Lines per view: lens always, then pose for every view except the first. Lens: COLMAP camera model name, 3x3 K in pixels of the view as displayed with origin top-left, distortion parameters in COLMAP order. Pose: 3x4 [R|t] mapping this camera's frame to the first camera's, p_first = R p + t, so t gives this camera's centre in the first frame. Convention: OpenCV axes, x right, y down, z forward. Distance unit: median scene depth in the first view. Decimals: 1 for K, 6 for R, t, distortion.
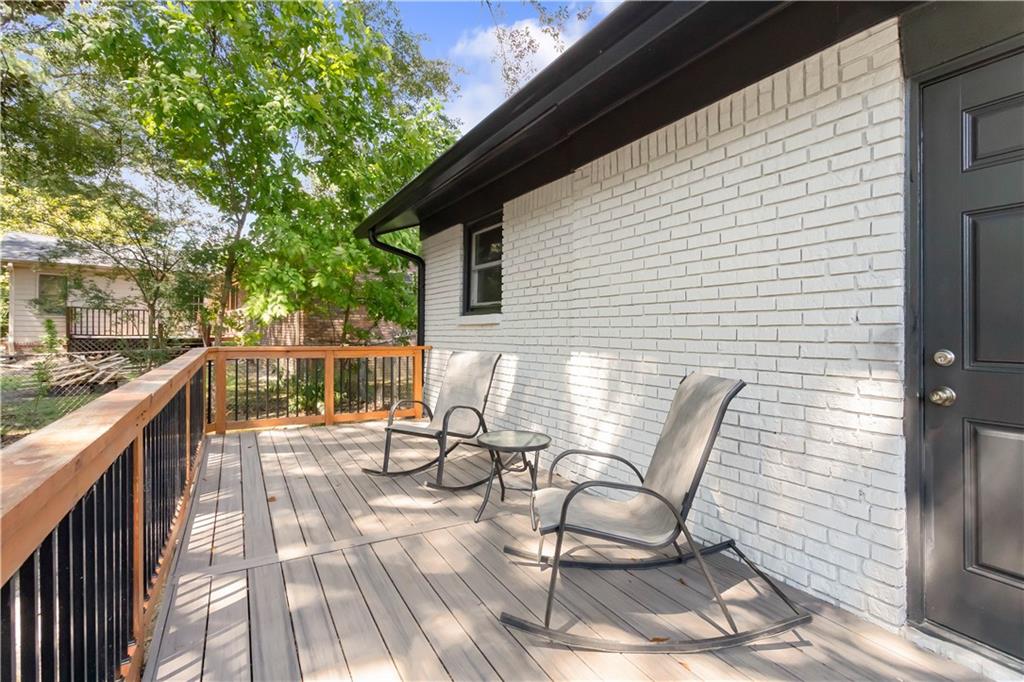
lens RADIAL K [[492.9, 0, 523.4], [0, 492.9, 327.6], [0, 0, 1]] dist [-0.000226, 0.005058]
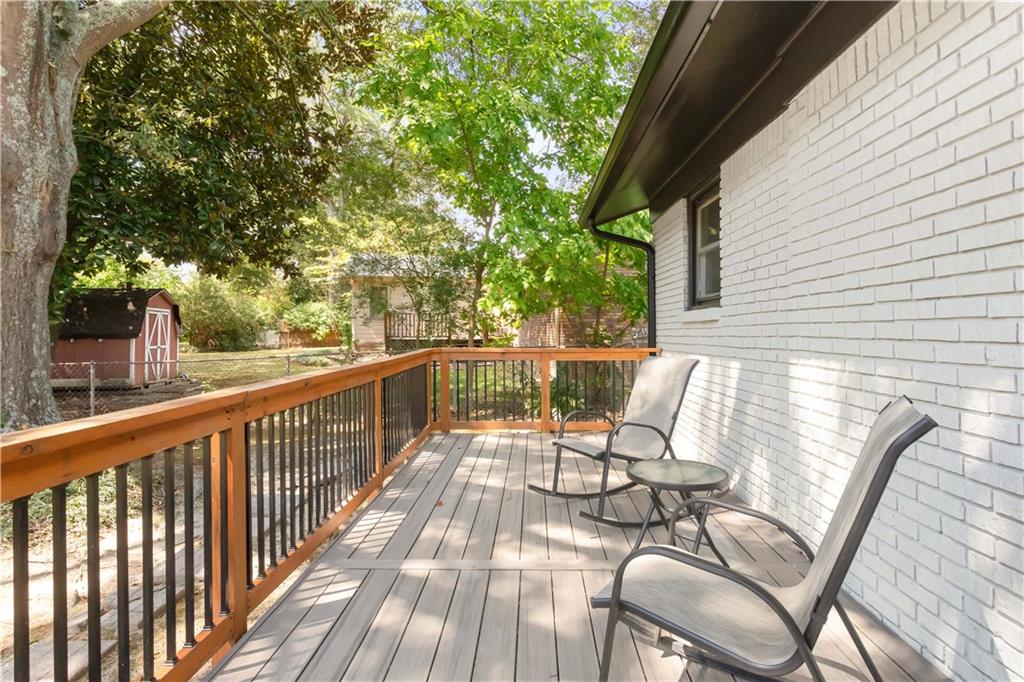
lens RADIAL K [[562.2, 0, 521.3], [0, 562.2, 319.3], [0, 0, 1]] dist [-0.004580, 0.001988]
pose [[0.852392, -0.020824, -0.522489, 0.160386], [0.014365, 0.999762, -0.016410, 0.000532], [0.522706, 0.006482, 0.852488, 0.092552]]
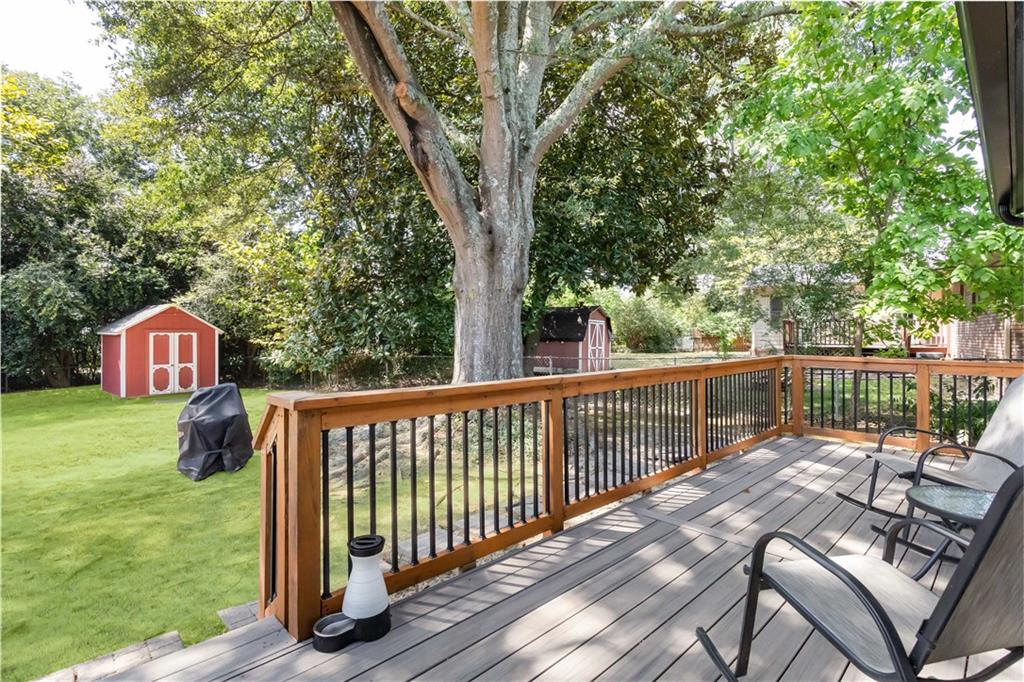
lens RADIAL K [[492.9, 0, 515.8], [0, 492.9, 338.1], [0, 0, 1]] dist [-0.000226, 0.005058]
pose [[0.243638, -0.001794, -0.969865, 0.326330], [0.004189, 0.999991, -0.000798, -0.001020], [0.969857, -0.003868, 0.243644, 0.158661]]
